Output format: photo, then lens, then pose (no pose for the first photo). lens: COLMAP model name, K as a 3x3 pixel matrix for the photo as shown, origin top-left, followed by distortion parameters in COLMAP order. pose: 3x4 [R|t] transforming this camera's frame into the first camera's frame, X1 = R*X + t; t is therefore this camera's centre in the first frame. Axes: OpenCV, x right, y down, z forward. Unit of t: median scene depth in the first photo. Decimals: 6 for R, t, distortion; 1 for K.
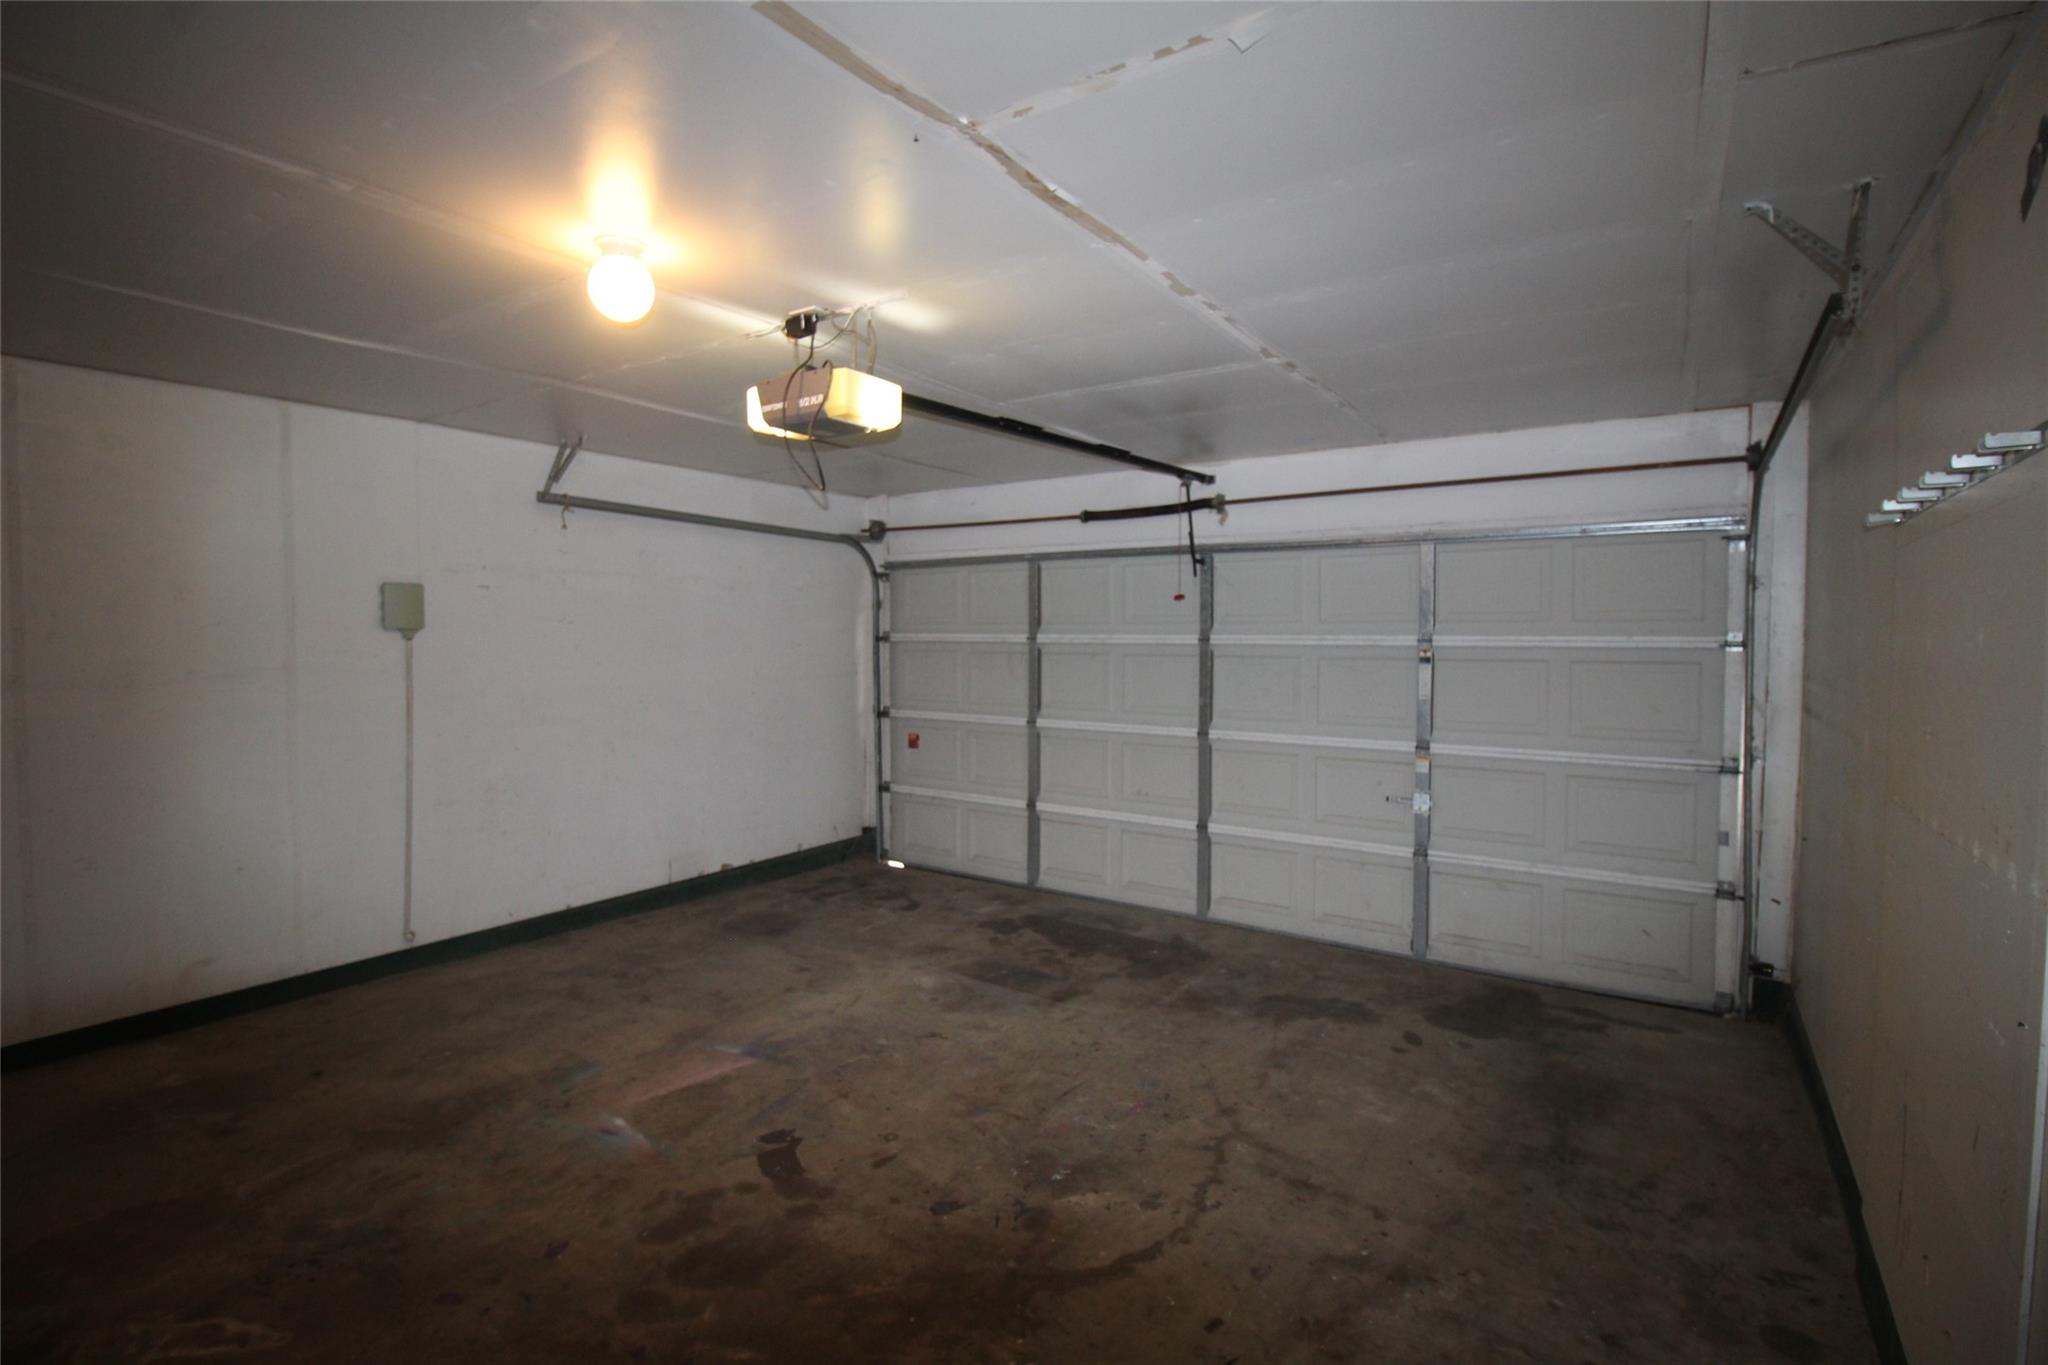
lens RADIAL K [[953.0, 0, 1024.1], [0, 953.0, 669.8], [0, 0, 1]] dist [-0.005792, -0.008771]
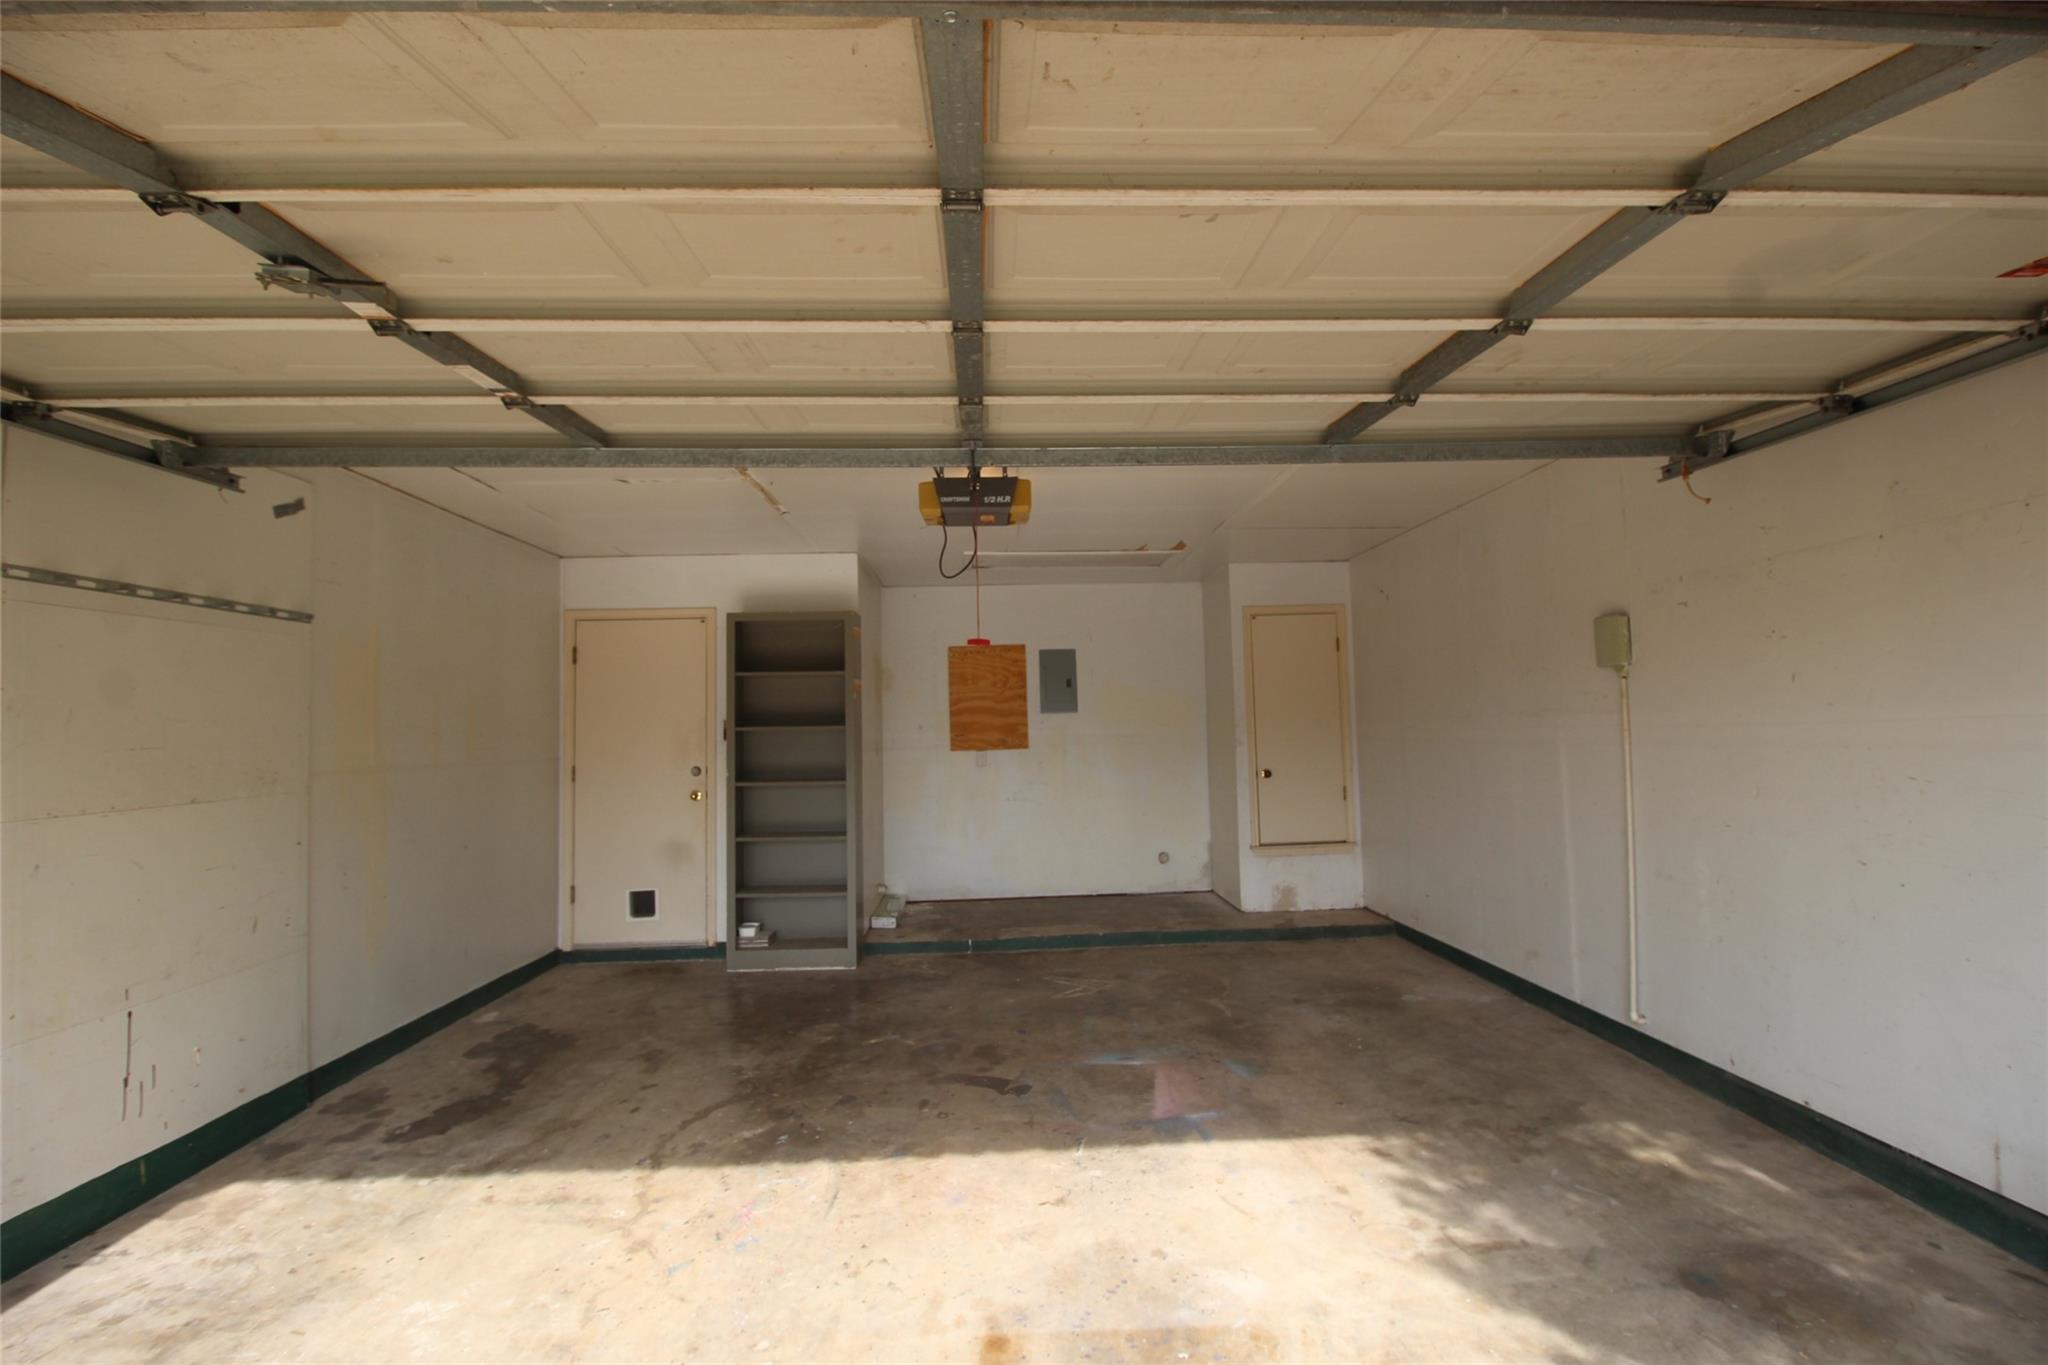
lens RADIAL K [[953.0, 0, 1027.4], [0, 953.0, 686.5], [0, 0, 1]] dist [-0.005792, -0.008771]
pose [[-0.802737, -0.013029, -0.596190, 0.451737], [-0.003832, 0.999853, -0.016691, -0.007746], [0.596320, -0.011114, -0.802670, 1.915990]]
